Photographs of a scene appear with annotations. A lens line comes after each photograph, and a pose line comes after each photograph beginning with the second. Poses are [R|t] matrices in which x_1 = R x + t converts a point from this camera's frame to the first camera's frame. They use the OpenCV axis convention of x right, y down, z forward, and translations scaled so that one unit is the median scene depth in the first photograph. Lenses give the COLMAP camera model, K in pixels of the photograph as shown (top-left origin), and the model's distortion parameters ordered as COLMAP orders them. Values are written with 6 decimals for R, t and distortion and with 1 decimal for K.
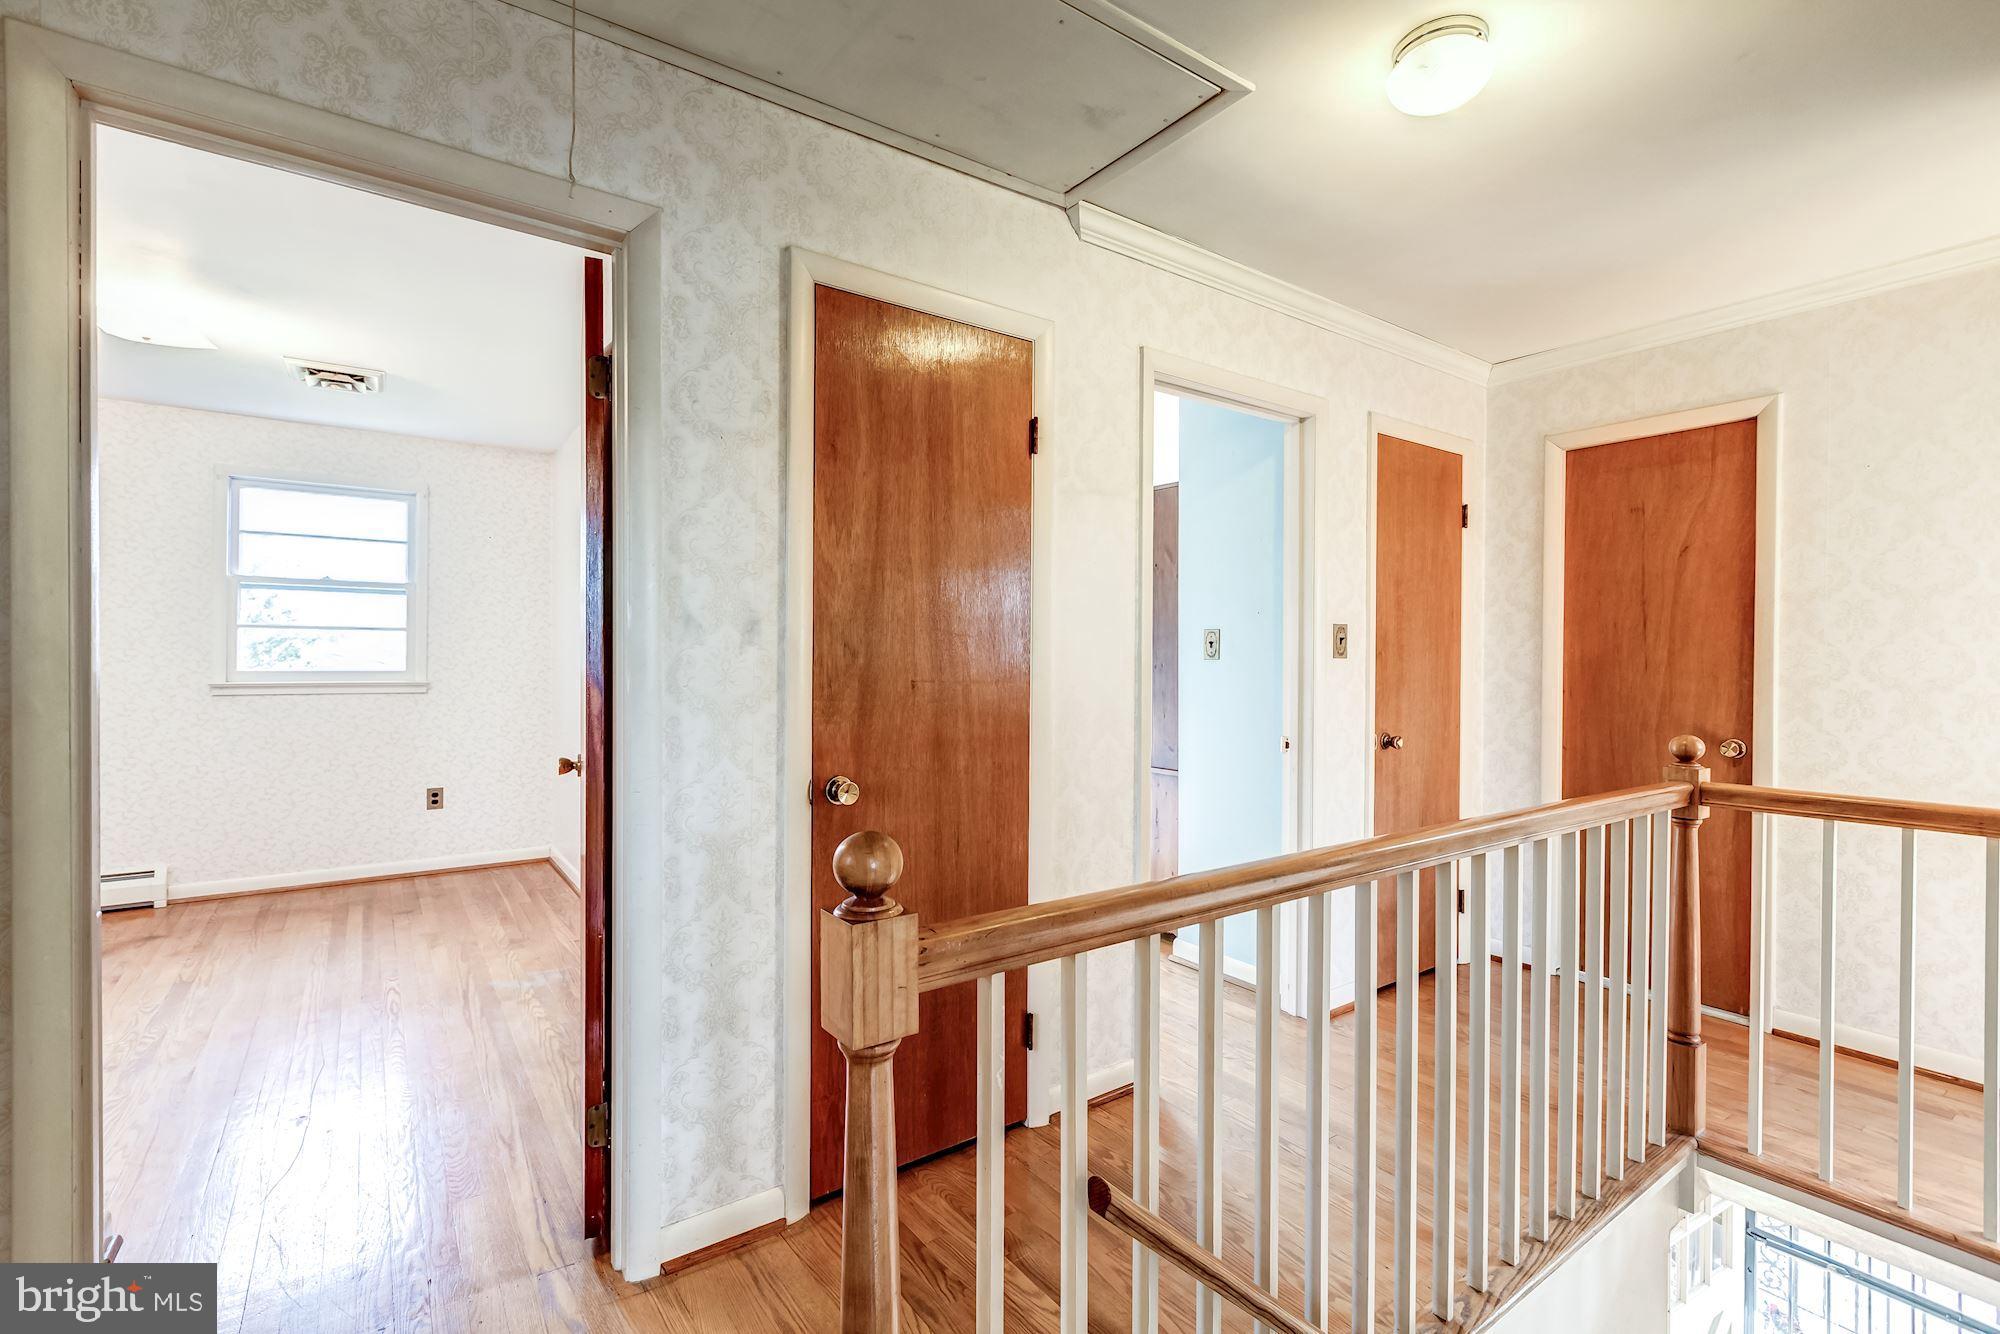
lens RADIAL K [[889.1, 0, 994.3], [0, 889.1, 662.8], [0, 0, 1]] dist [-0.002094, -0.000414]
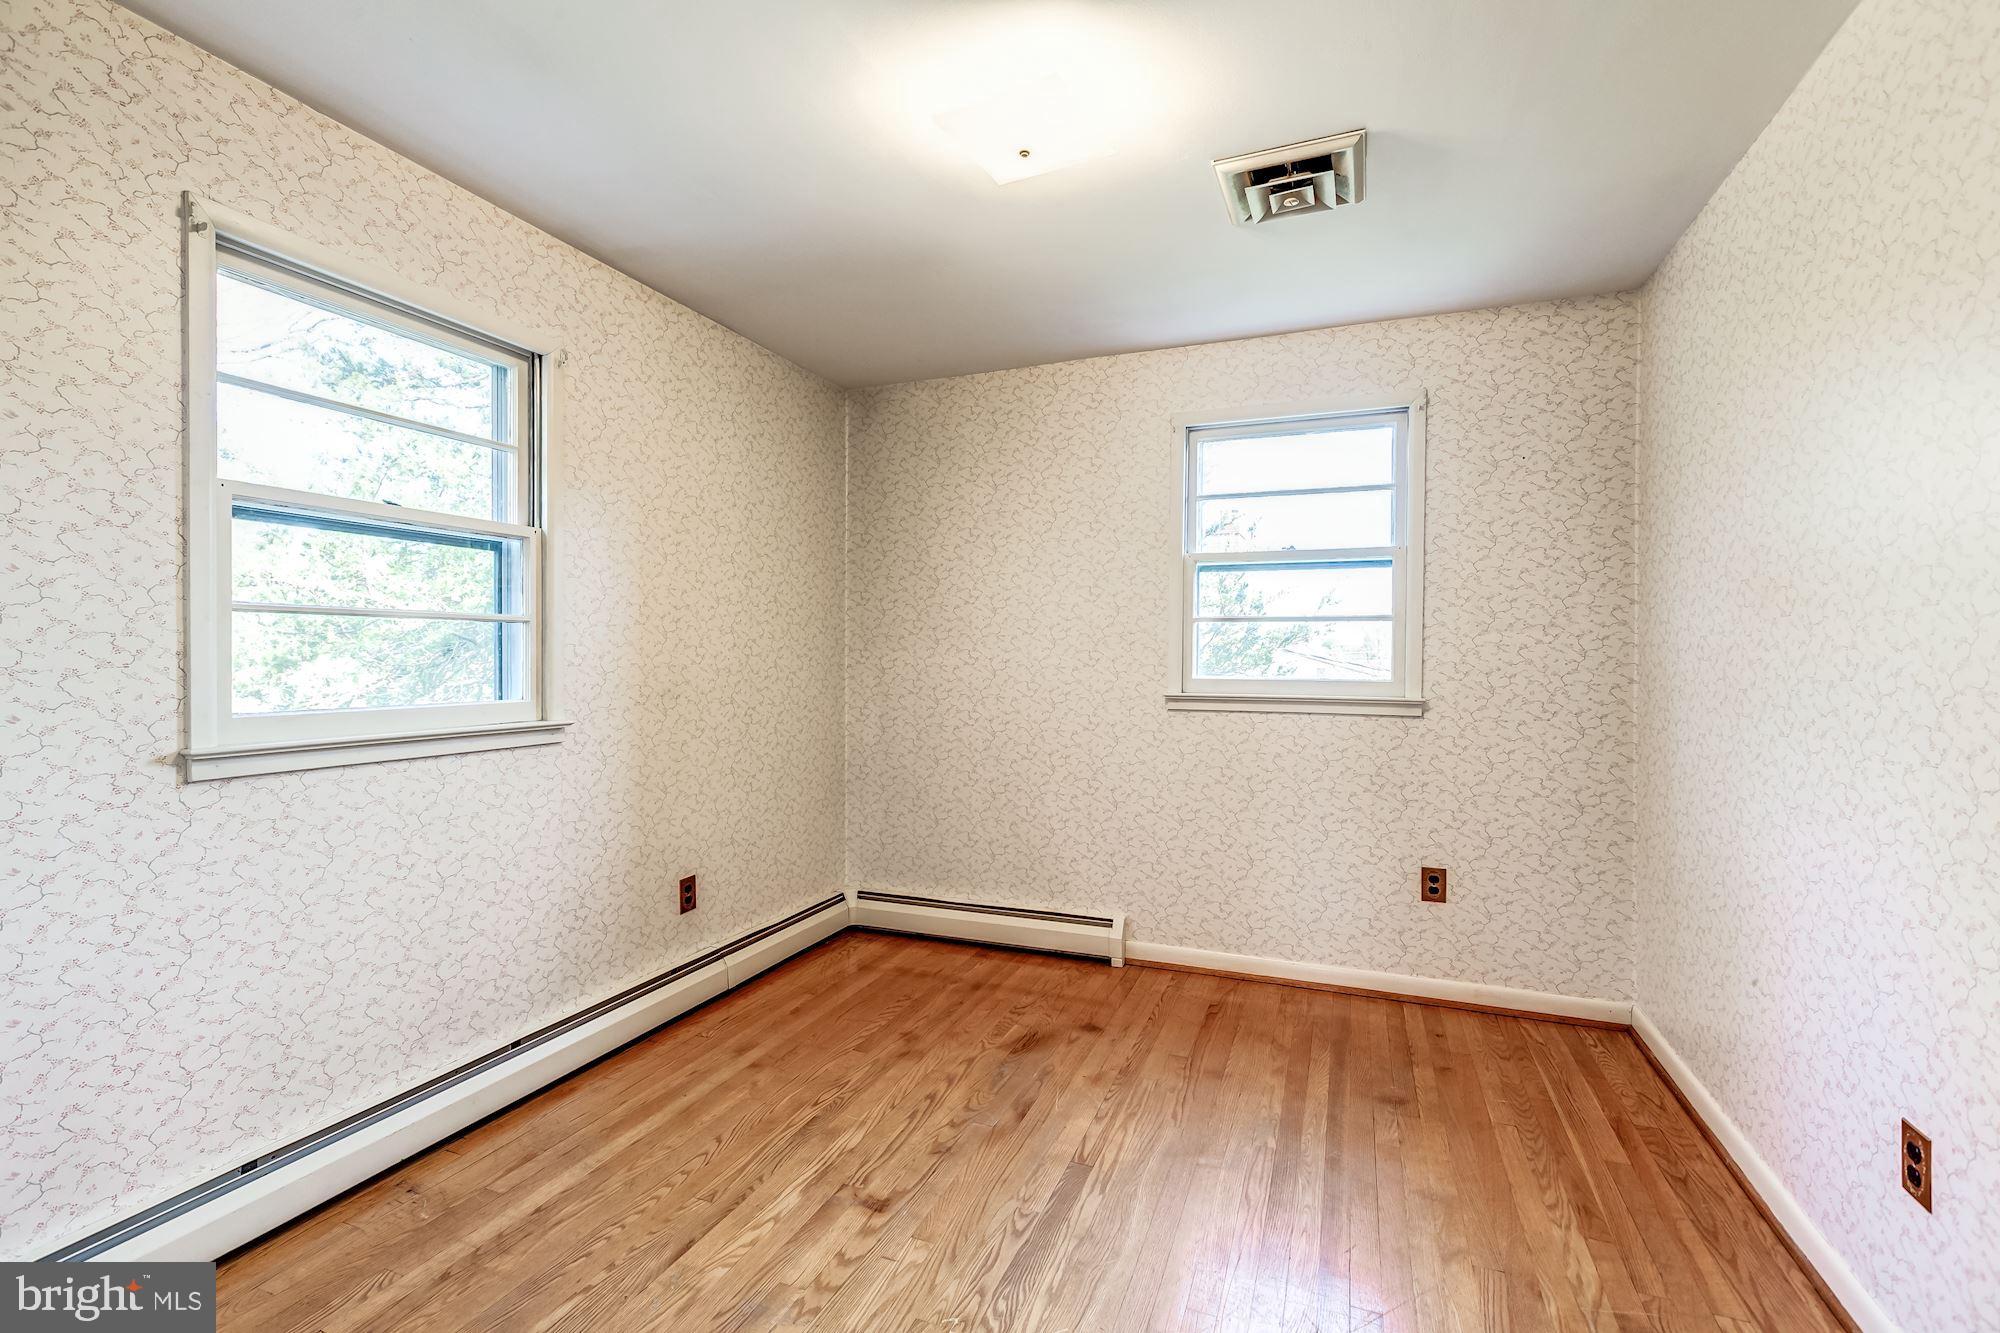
lens RADIAL K [[889.1, 0, 994.3], [0, 889.1, 662.3], [0, 0, 1]] dist [-0.002094, -0.000414]
pose [[0.542821, 0.000641, -0.839848, -0.292090], [-0.004800, 0.999986, -0.002339, -0.002457], [0.839835, 0.005301, 0.542816, 0.428138]]
